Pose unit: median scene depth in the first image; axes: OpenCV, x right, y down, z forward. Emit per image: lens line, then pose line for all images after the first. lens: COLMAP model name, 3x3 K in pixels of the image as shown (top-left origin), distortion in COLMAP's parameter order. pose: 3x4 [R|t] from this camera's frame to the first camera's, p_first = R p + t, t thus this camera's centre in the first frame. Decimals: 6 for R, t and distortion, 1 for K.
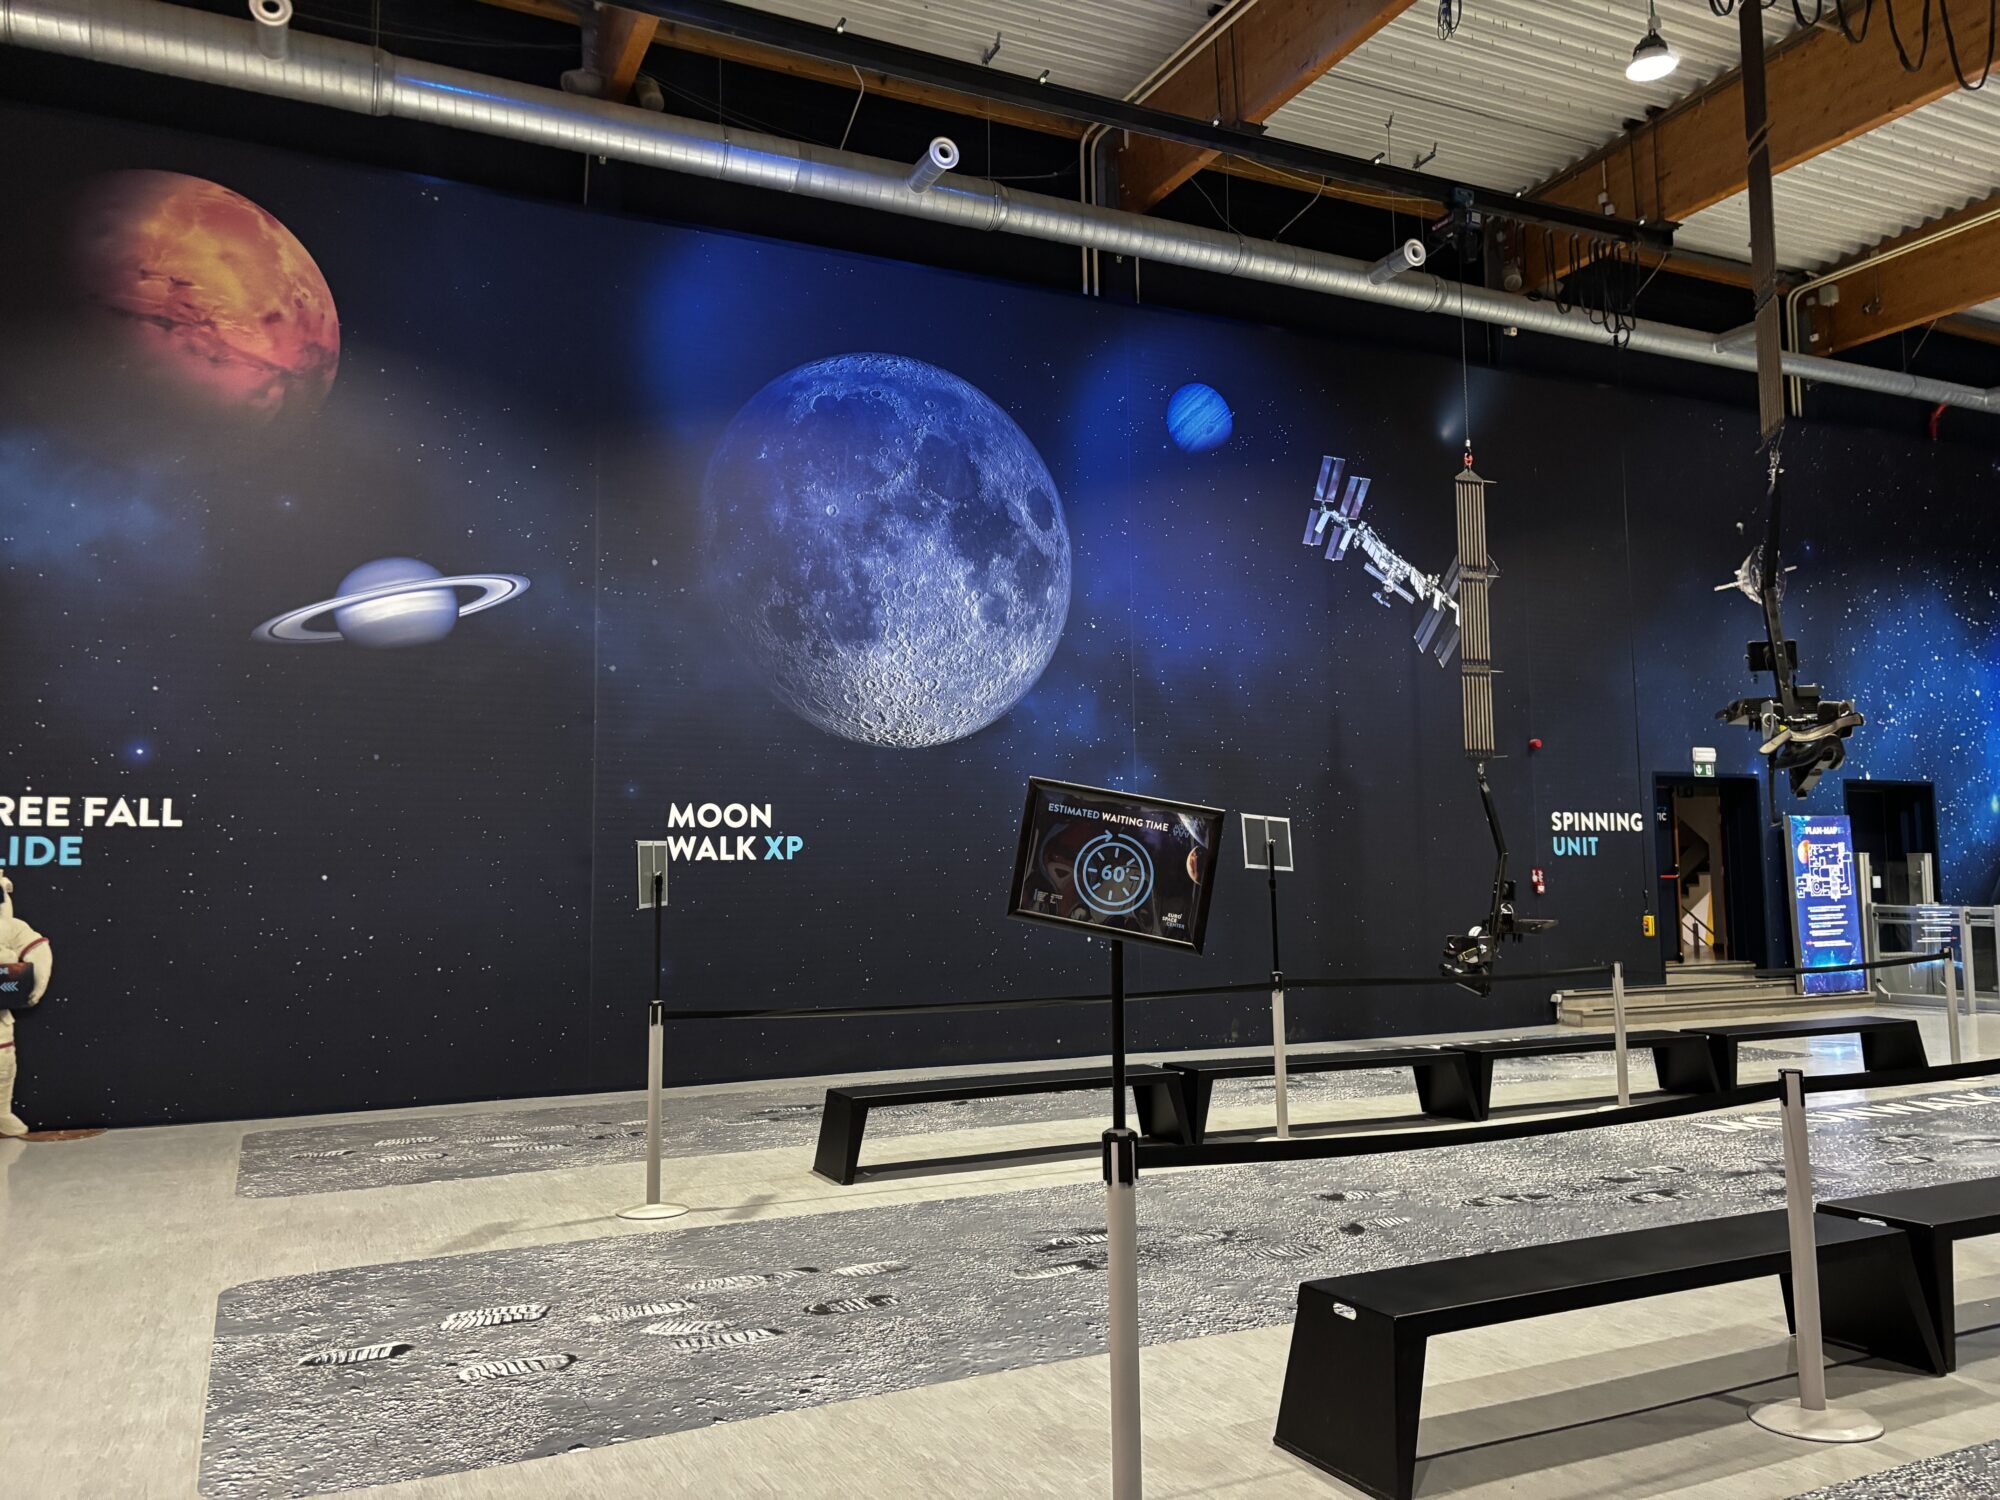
lens RADIAL K [[1429.7, 0, 1000.0], [0, 1429.7, 750.0], [0, 0, 1]] dist [0.079169, -0.062778]
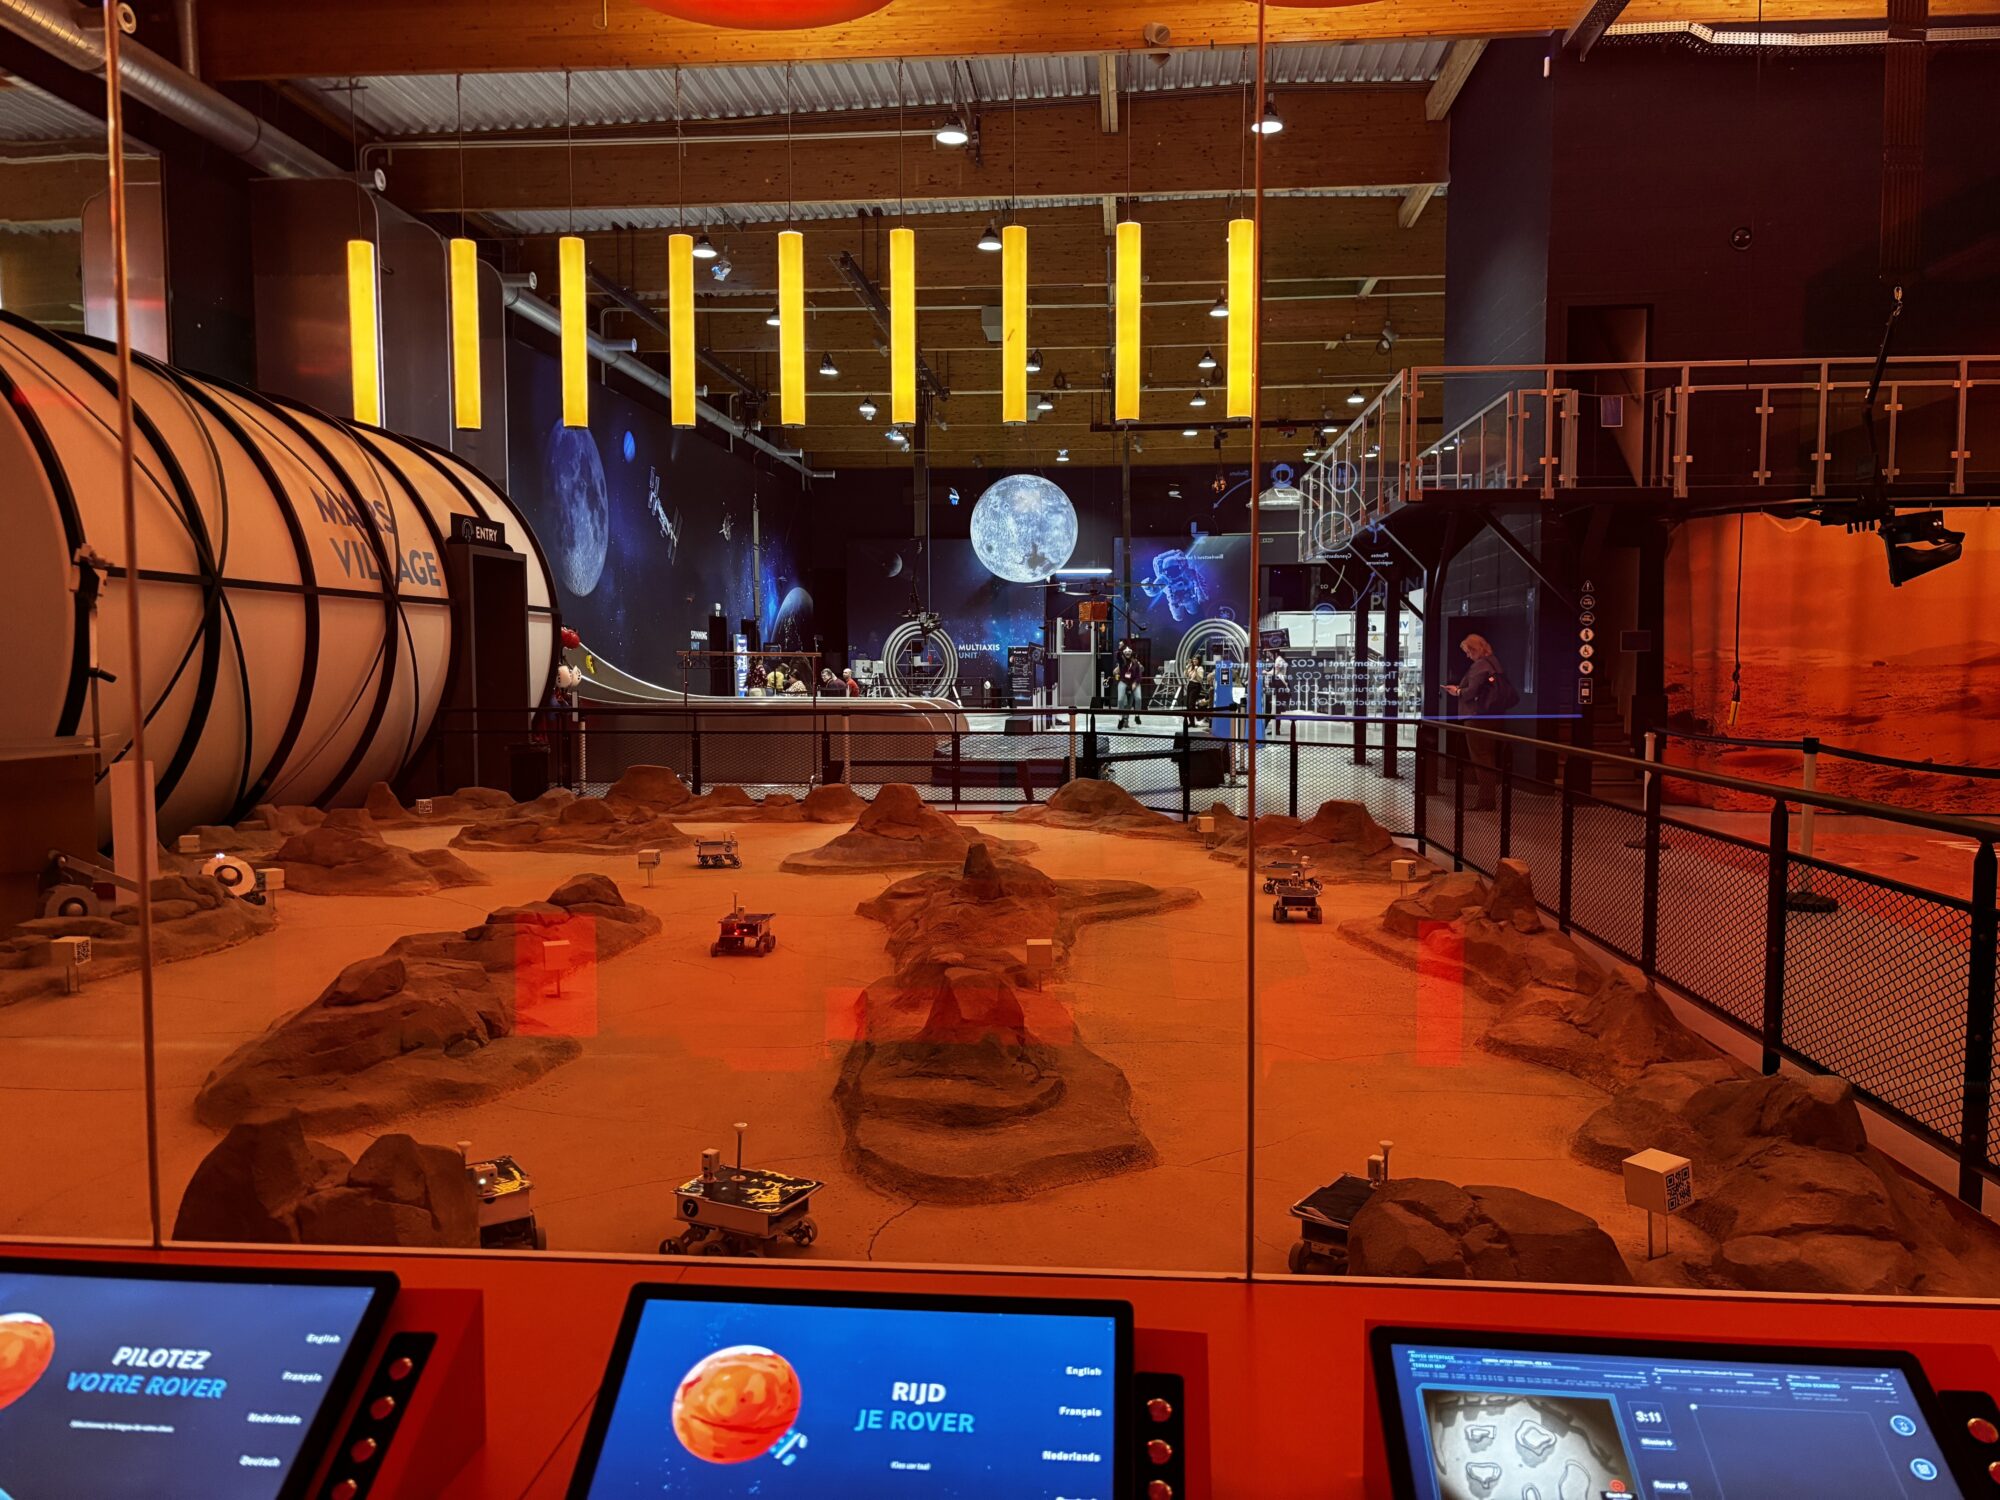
lens RADIAL K [[1473.7, 0, 1000.0], [0, 1473.7, 750.0], [0, 0, 1]] dist [0.004335, -0.004138]
pose [[0.477580, -0.032030, 0.878004, -1.773100], [-0.100119, 0.990841, 0.090605, -0.037855], [-0.872865, -0.131176, 0.469999, -0.686605]]
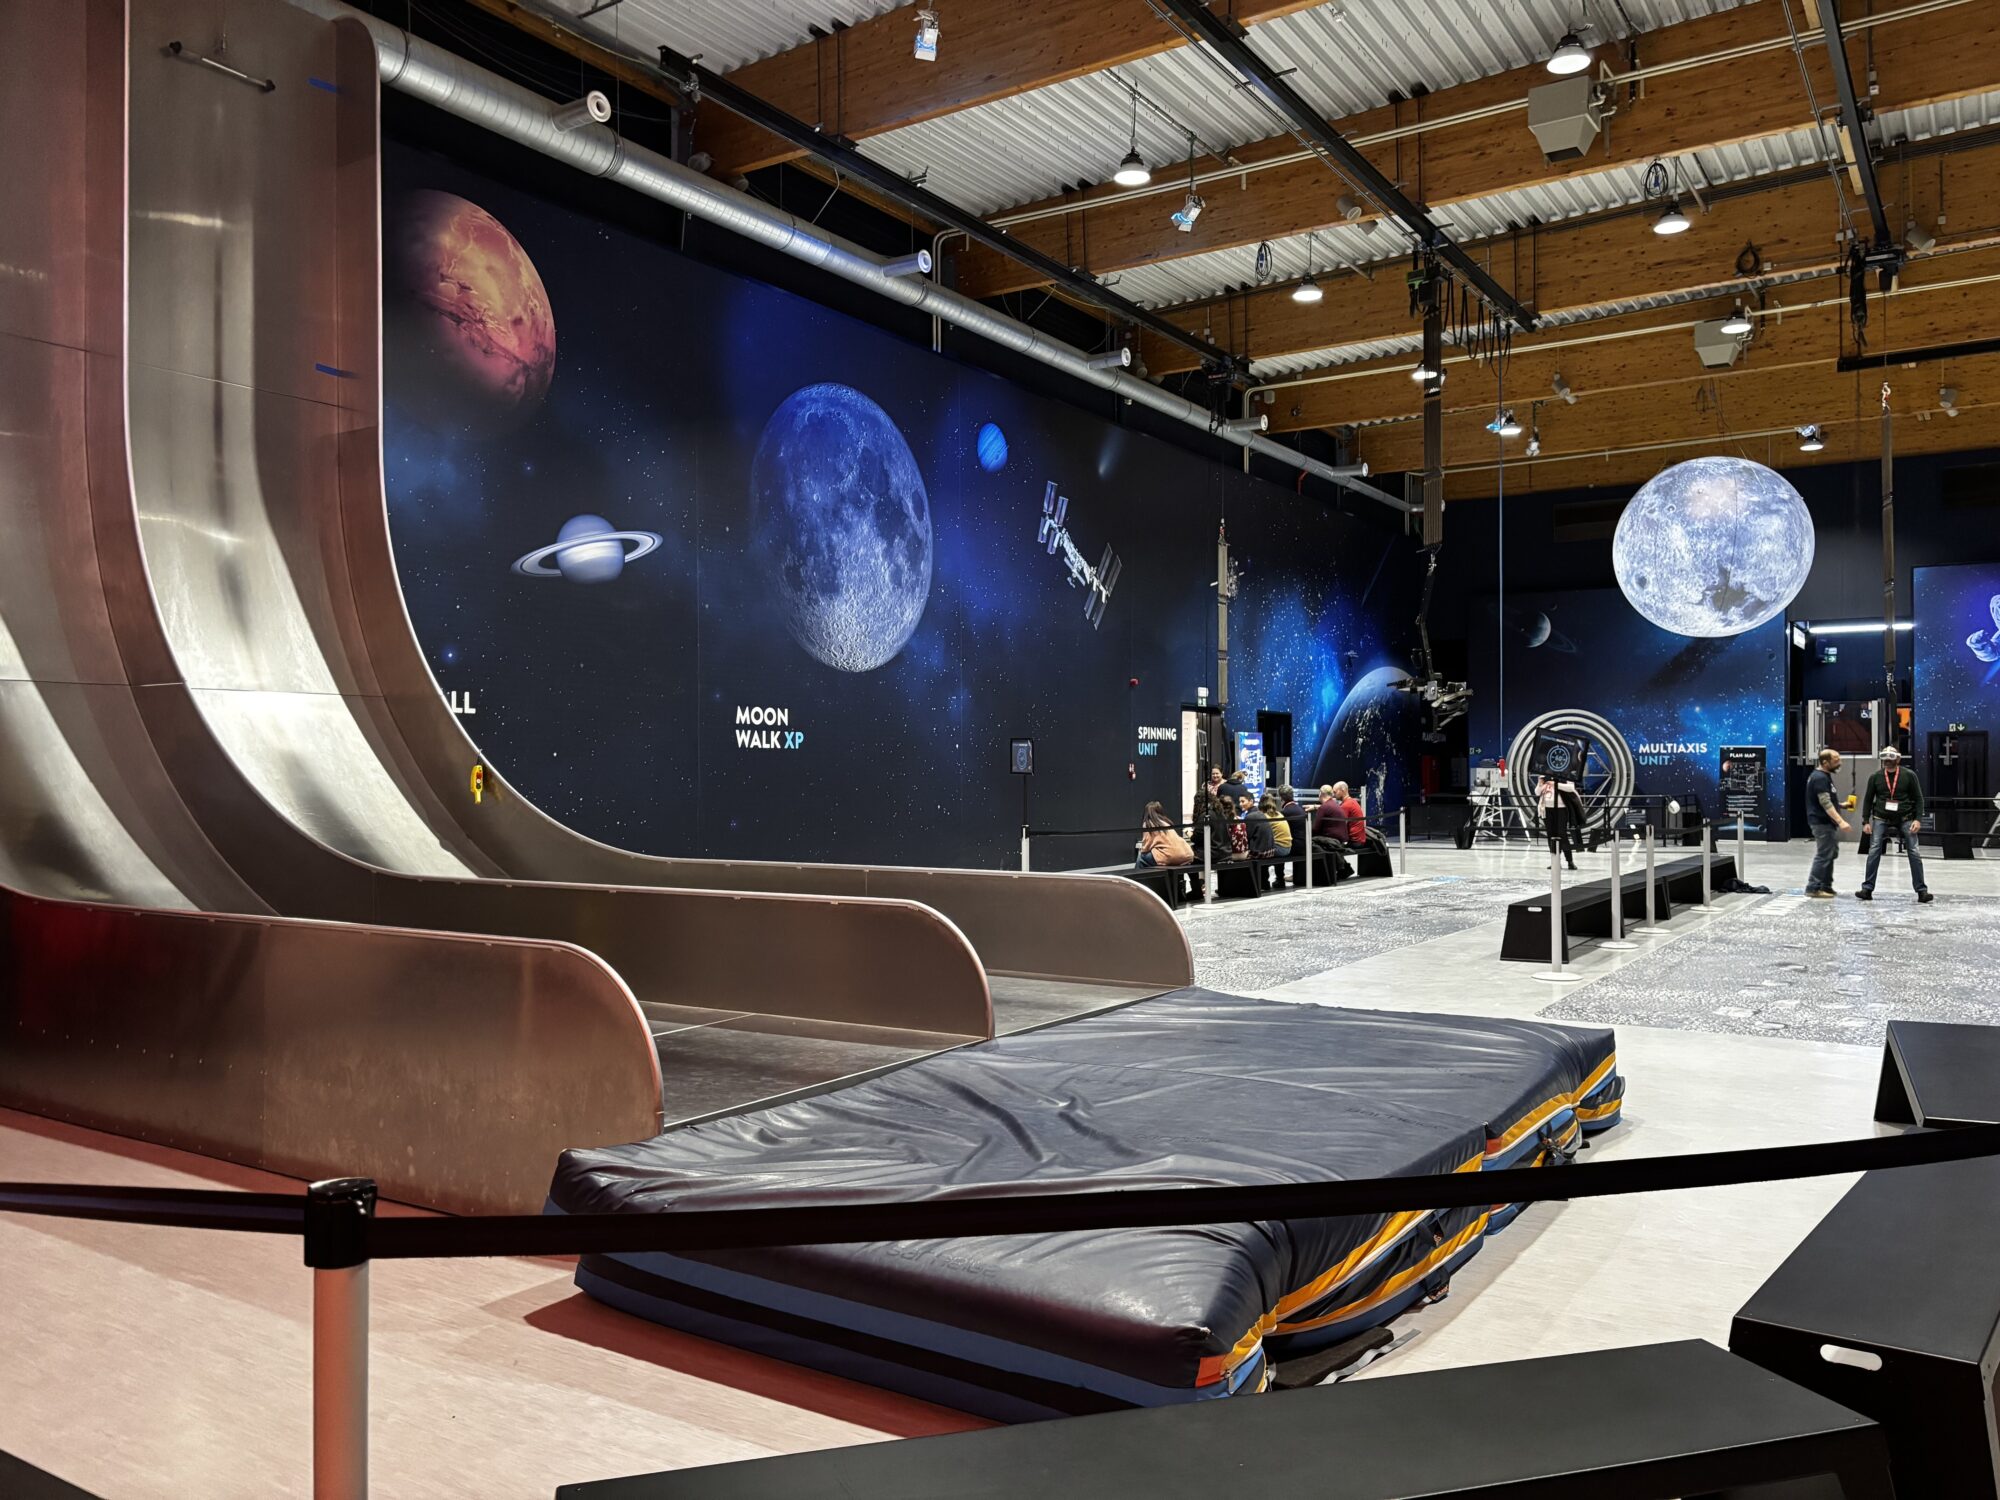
lens RADIAL K [[1473.7, 0, 1000.0], [0, 1473.7, 750.0], [0, 0, 1]] dist [0.004335, -0.004138]
pose [[0.846933, 0.024937, 0.531114, -0.708599], [-0.067937, 0.995787, 0.061581, -0.023725], [-0.527341, -0.088237, 0.845059, -0.314154]]
